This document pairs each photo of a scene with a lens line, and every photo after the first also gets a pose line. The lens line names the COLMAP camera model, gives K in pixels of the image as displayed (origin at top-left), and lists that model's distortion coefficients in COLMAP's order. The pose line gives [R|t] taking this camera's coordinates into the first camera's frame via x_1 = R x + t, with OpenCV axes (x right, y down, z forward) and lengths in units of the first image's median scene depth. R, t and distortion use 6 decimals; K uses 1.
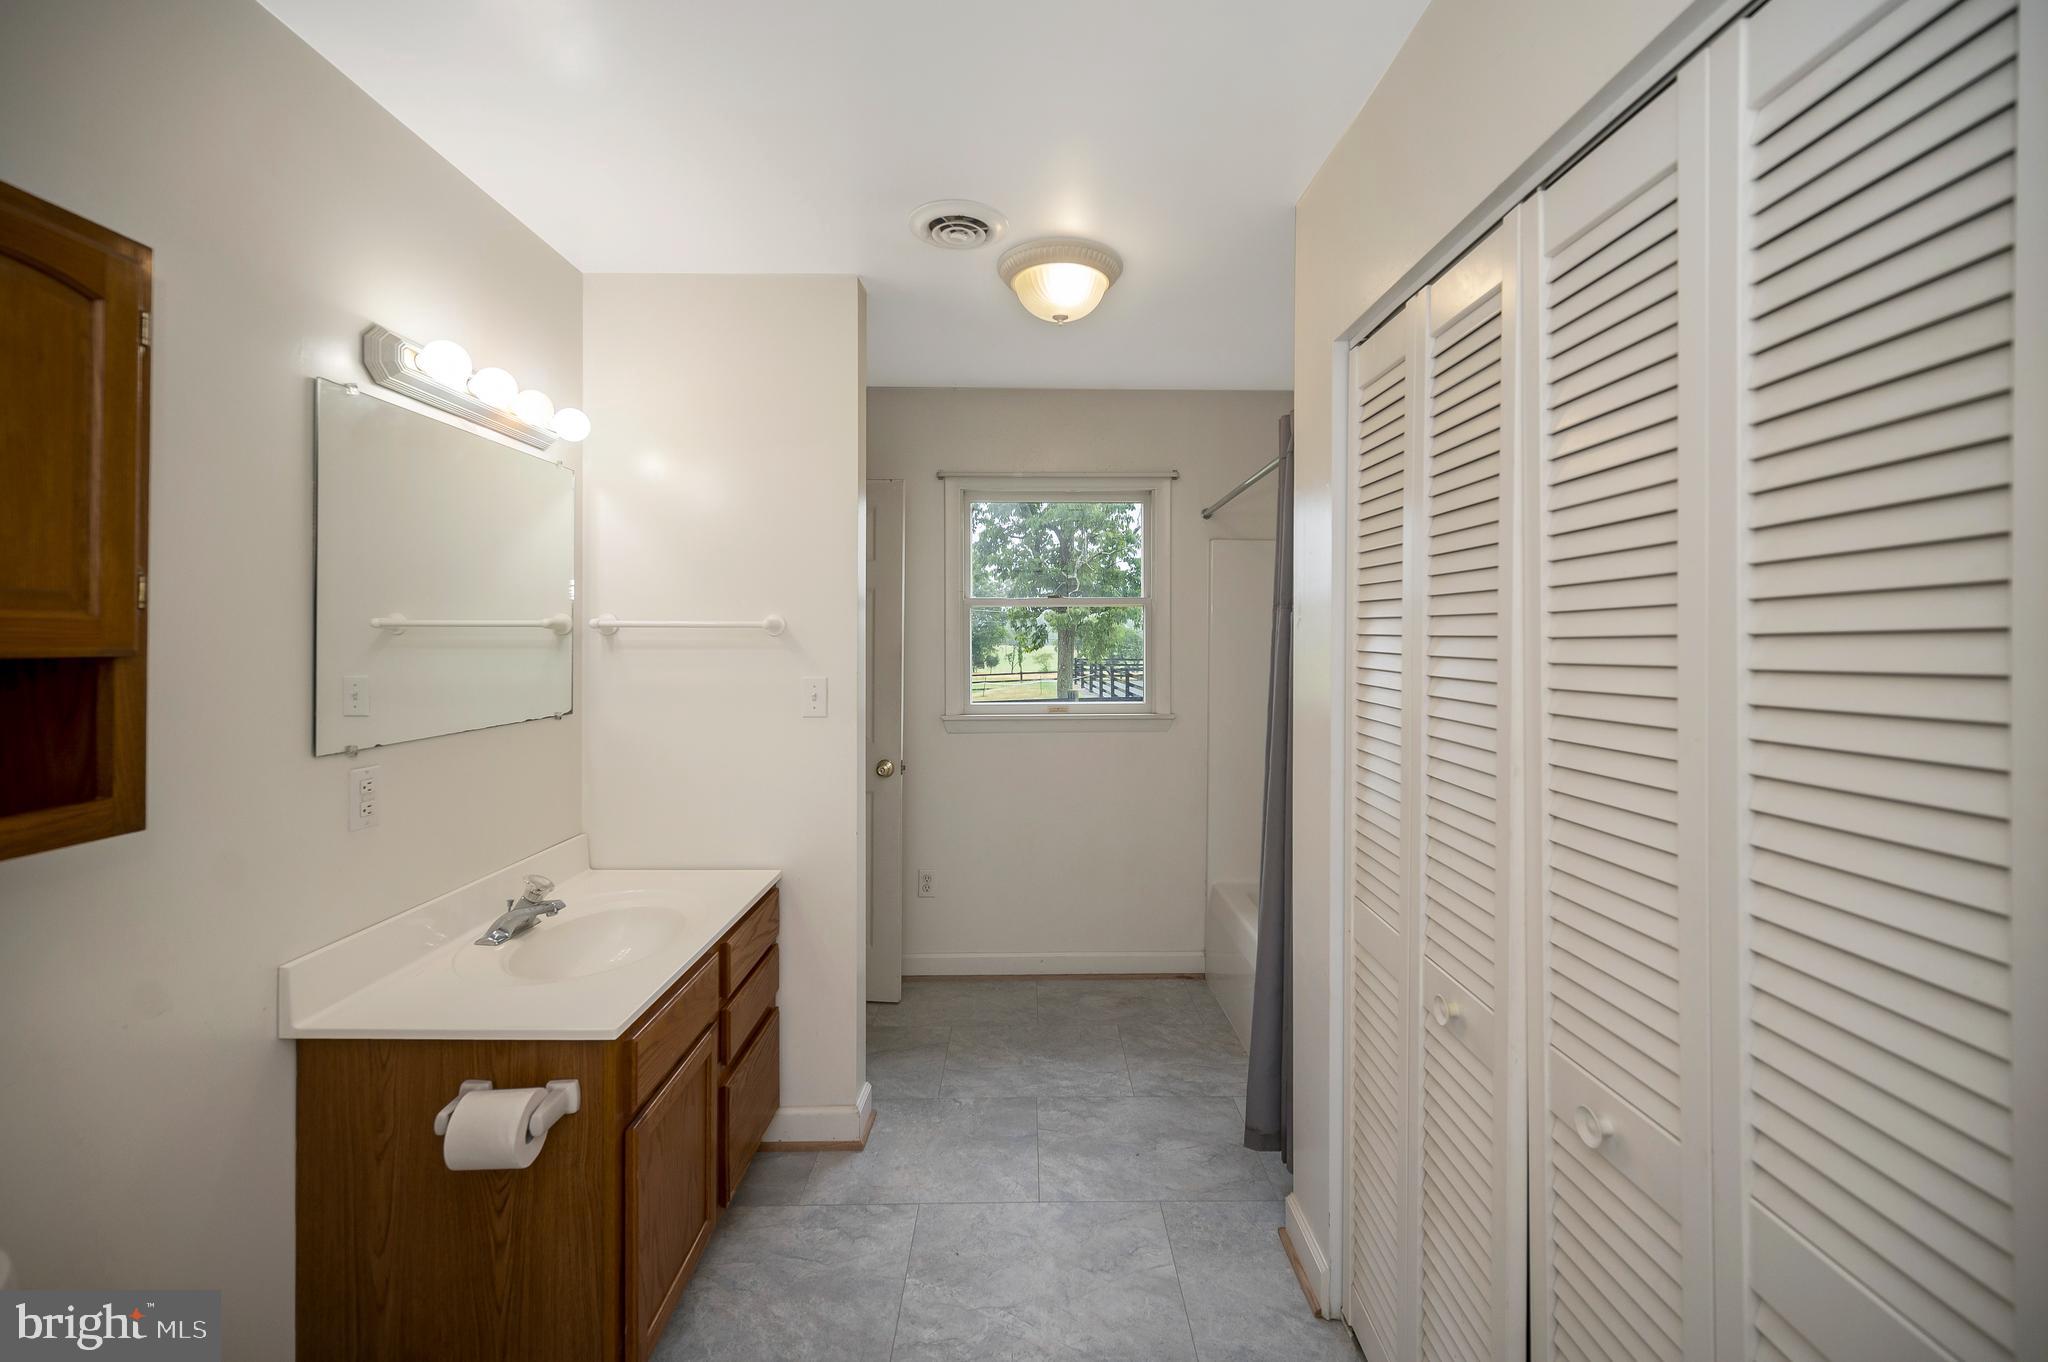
lens RADIAL K [[816.8, 0, 1029.8], [0, 816.8, 635.0], [0, 0, 1]] dist [0.000223, -0.000175]
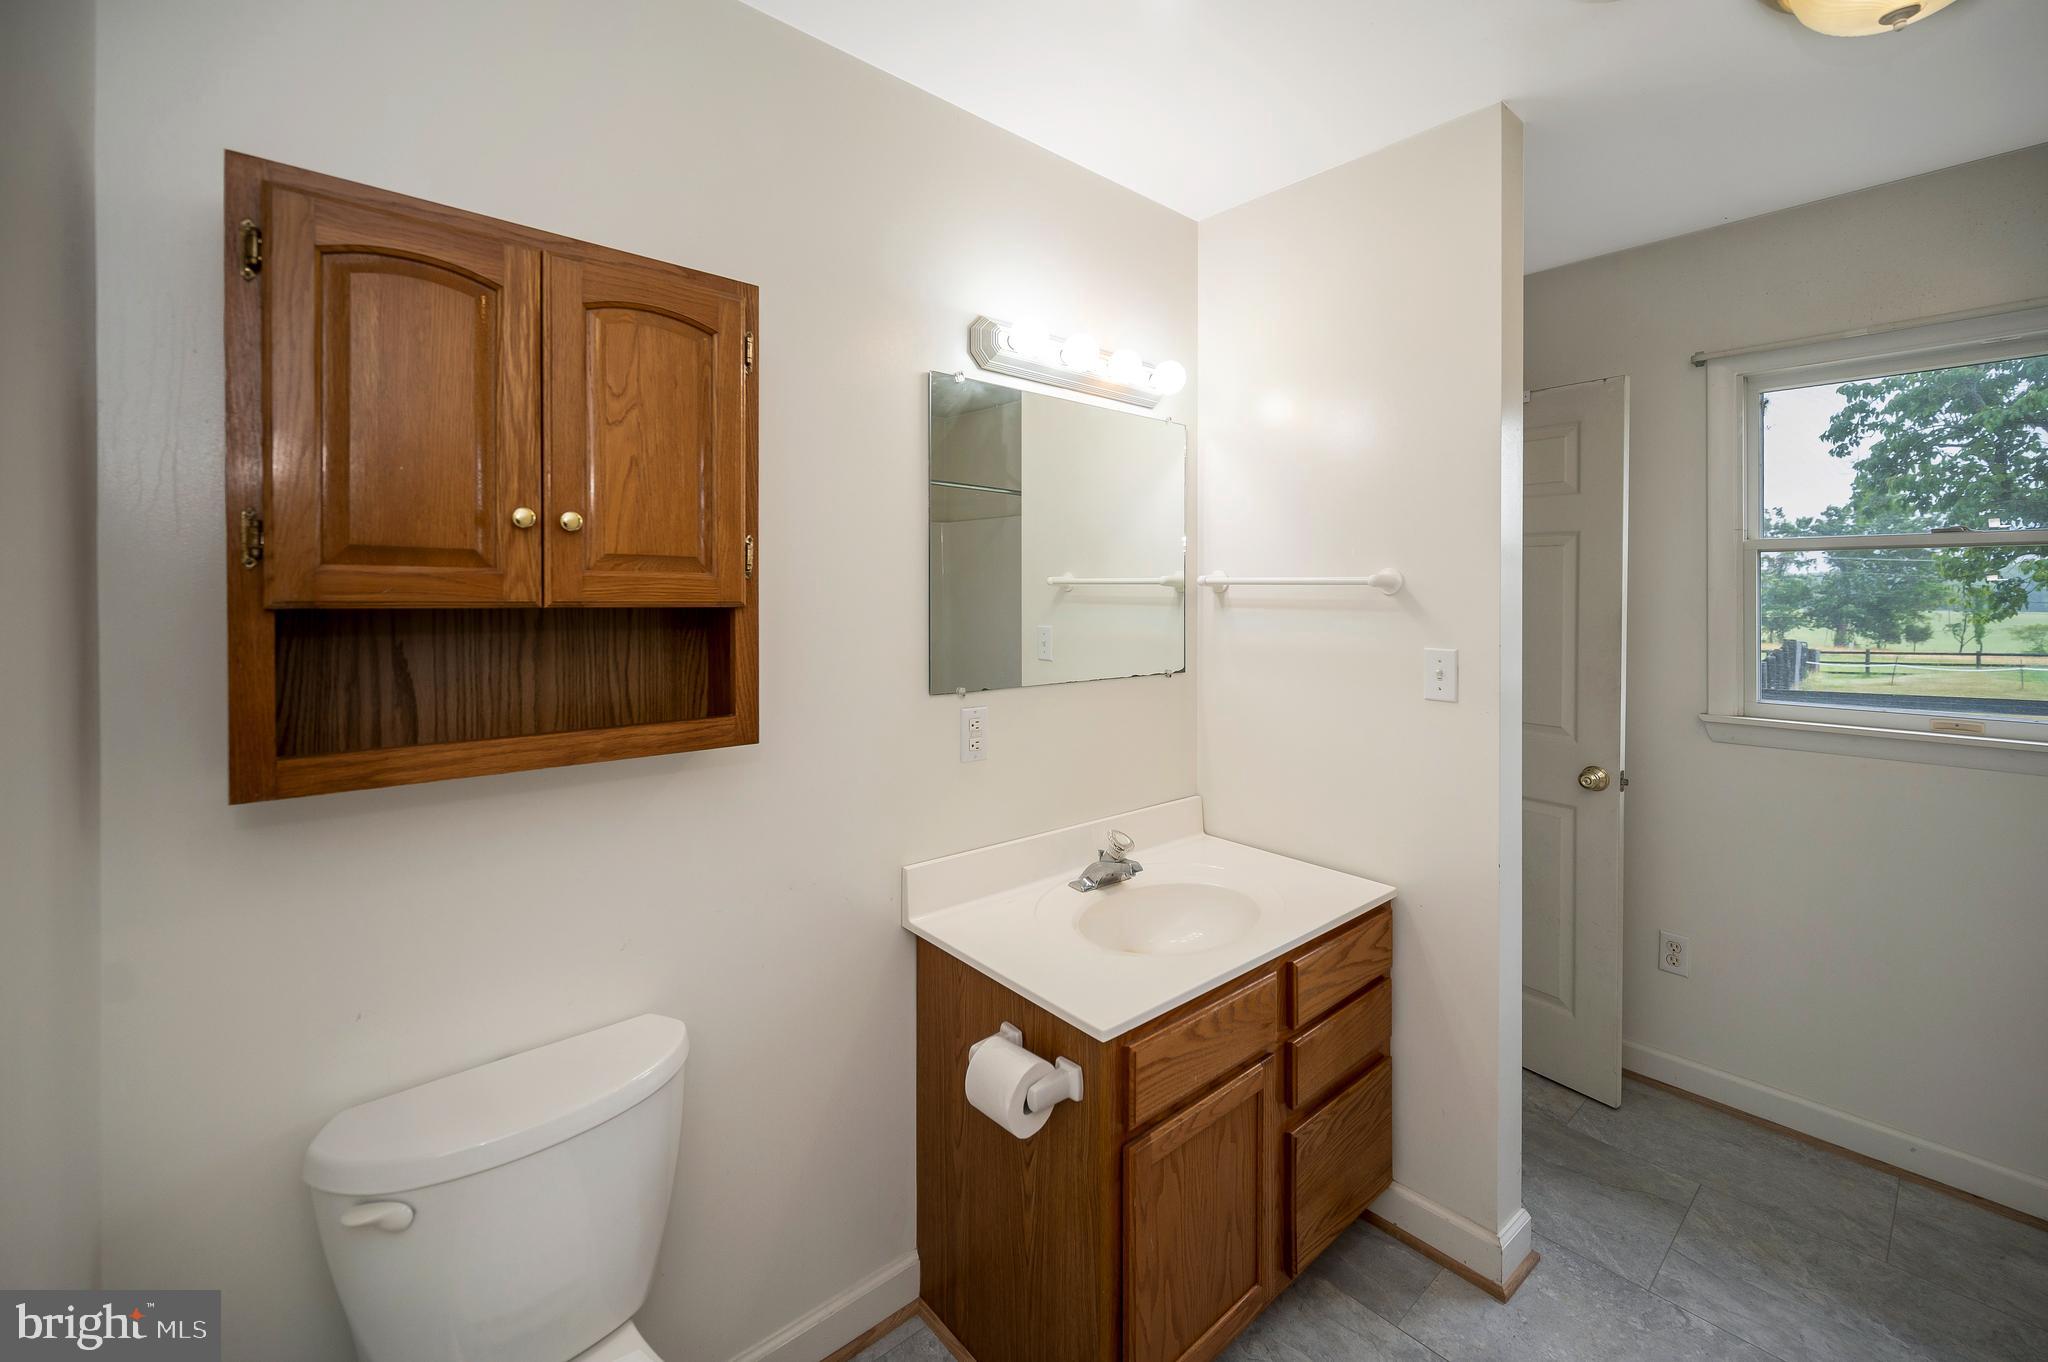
lens RADIAL K [[826.1, 0, 1063.9], [0, 826.1, 593.7], [0, 0, 1]] dist [0.000015, 0.001222]
pose [[0.659105, 0.006002, -0.752027, 0.092493], [-0.005000, 0.999981, 0.003600, -0.001260], [0.752034, 0.001387, 0.659123, 0.233107]]
